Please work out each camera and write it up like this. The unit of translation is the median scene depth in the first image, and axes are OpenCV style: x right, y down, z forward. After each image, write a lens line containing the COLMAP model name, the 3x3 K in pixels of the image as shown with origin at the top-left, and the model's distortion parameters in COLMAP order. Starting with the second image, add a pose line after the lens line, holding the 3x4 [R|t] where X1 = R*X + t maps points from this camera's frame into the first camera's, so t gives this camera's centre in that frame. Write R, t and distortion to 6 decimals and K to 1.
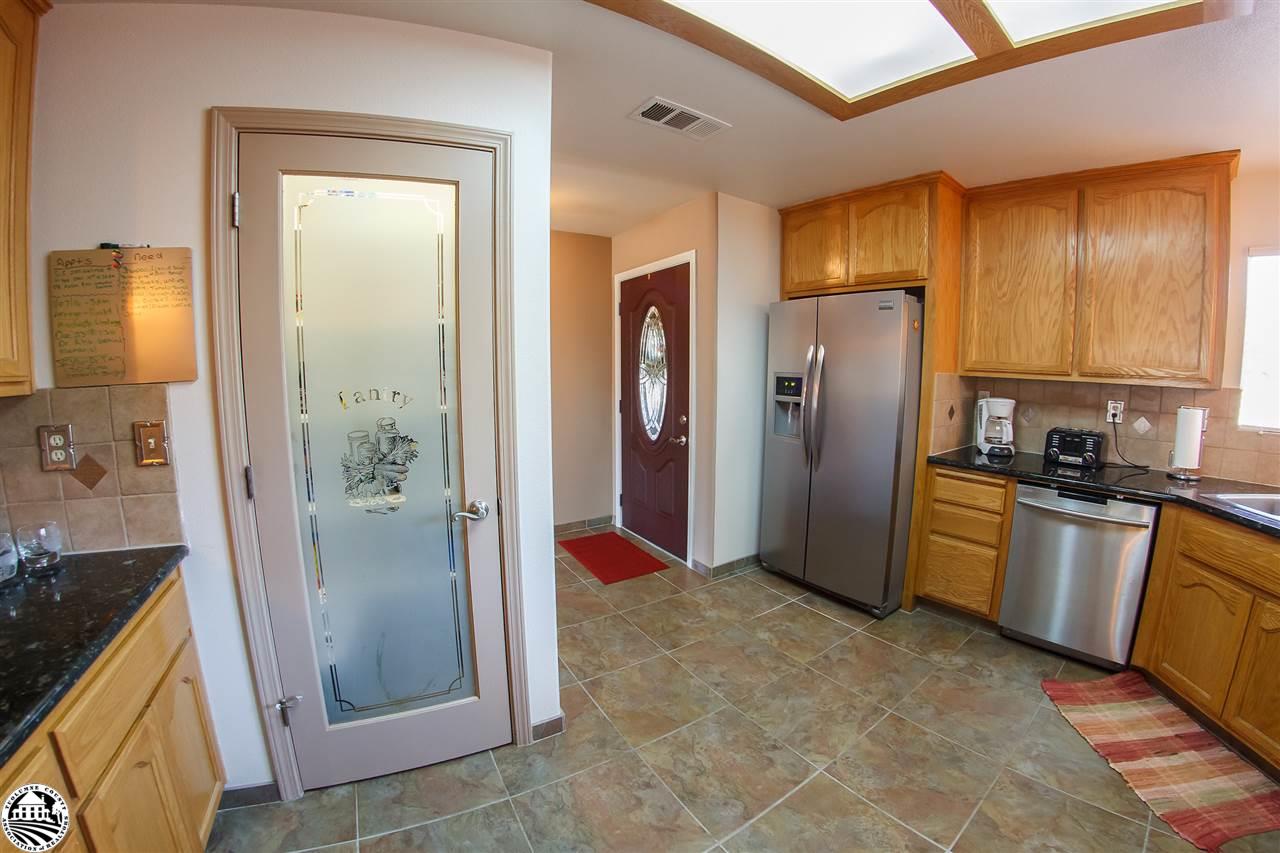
lens RADIAL K [[534.5, 0, 647.4], [0, 534.5, 404.1], [0, 0, 1]] dist [-0.144722, 0.021277]
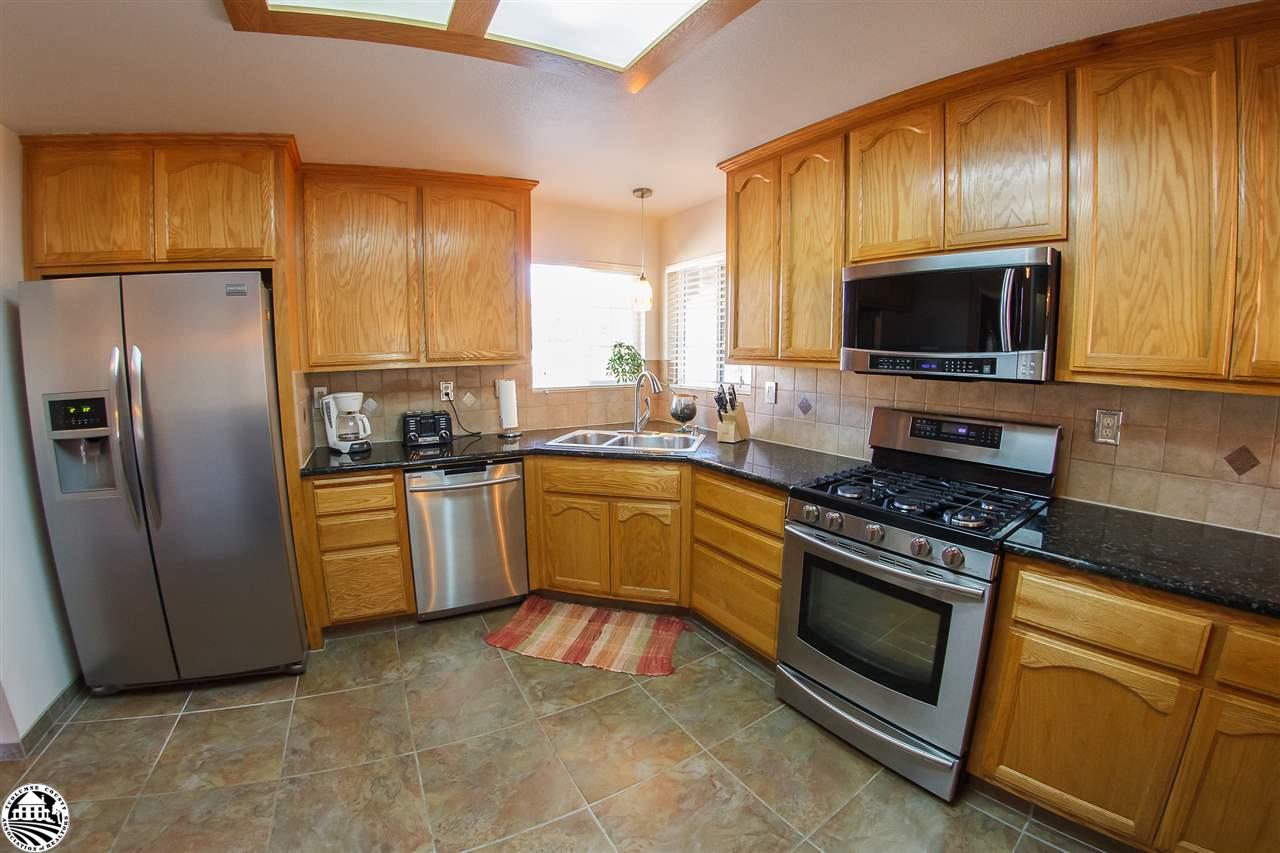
lens RADIAL K [[534.5, 0, 647.4], [0, 534.5, 404.1], [0, 0, 1]] dist [-0.144722, 0.021277]
pose [[0.179066, -0.122361, 0.976198, -0.160760], [0.110944, 0.988418, 0.103542, -0.030424], [-0.977562, 0.089762, 0.190567, 0.292356]]
